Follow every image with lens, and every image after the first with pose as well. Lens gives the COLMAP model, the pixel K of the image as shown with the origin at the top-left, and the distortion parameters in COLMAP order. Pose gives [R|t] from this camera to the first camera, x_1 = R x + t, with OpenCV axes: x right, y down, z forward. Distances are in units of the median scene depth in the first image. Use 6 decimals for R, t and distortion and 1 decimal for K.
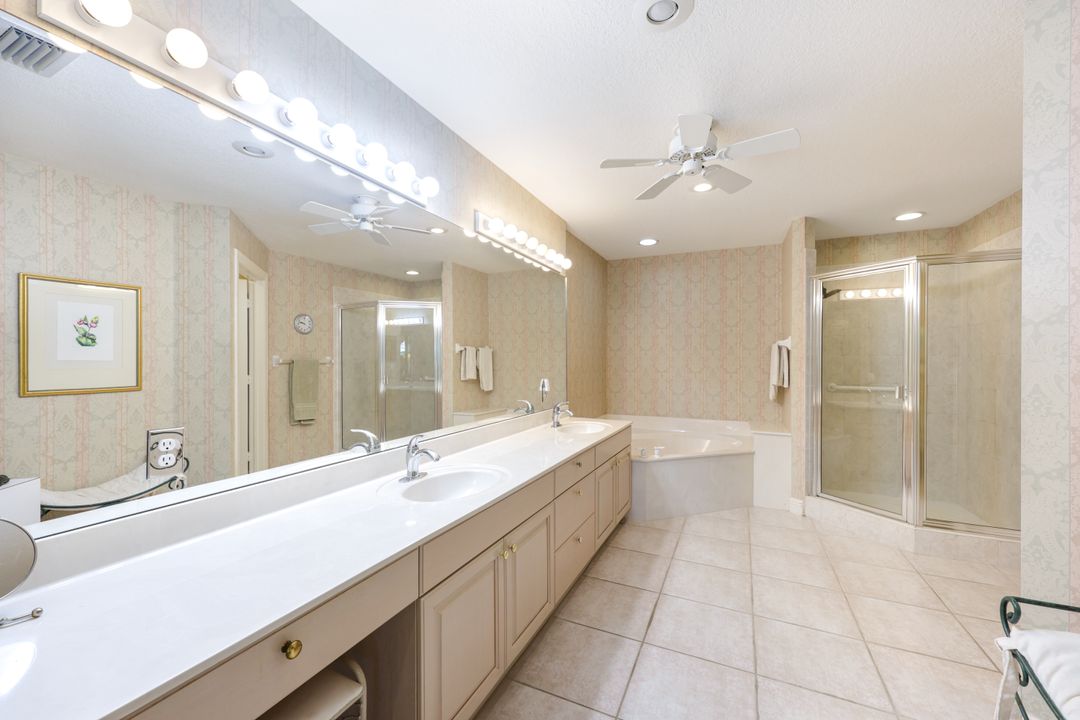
lens RADIAL K [[433.6, 0, 537.5], [0, 433.6, 357.3], [0, 0, 1]] dist [-0.000615, -0.000059]
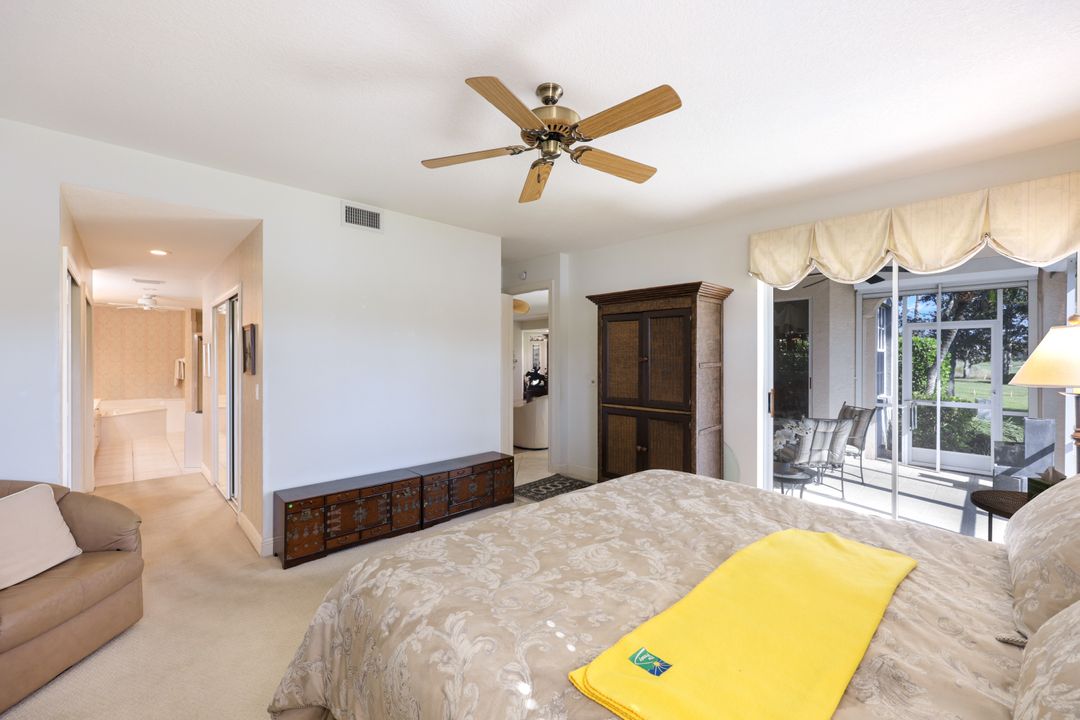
lens RADIAL K [[433.6, 0, 539.2], [0, 433.6, 358.9], [0, 0, 1]] dist [-0.000615, -0.000059]
pose [[0.353414, -0.005873, 0.935449, -0.839116], [0.000874, 0.999982, 0.005948, -0.046061], [-0.935467, -0.001285, 0.353413, -1.460130]]
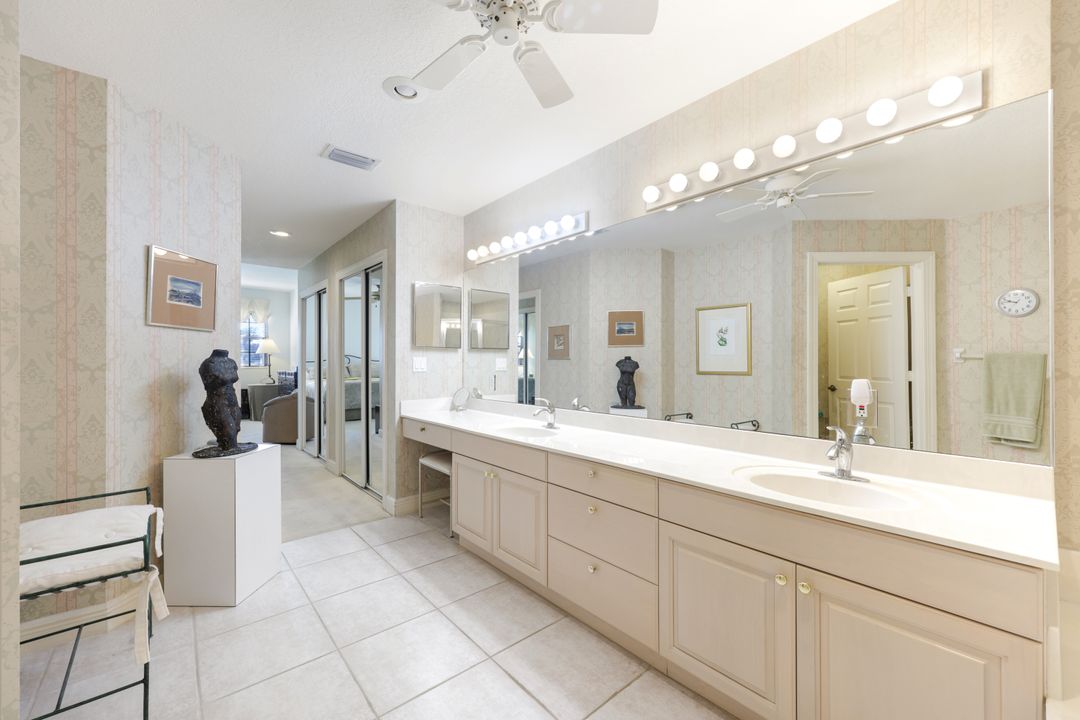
lens RADIAL K [[433.6, 0, 540.8], [0, 433.6, 361.4], [0, 0, 1]] dist [-0.000615, -0.000059]
pose [[-0.405153, 0.001473, -0.914248, 0.818221], [0.001423, 0.999999, 0.000980, 0.033886], [0.914248, -0.000904, -0.405155, 1.169149]]
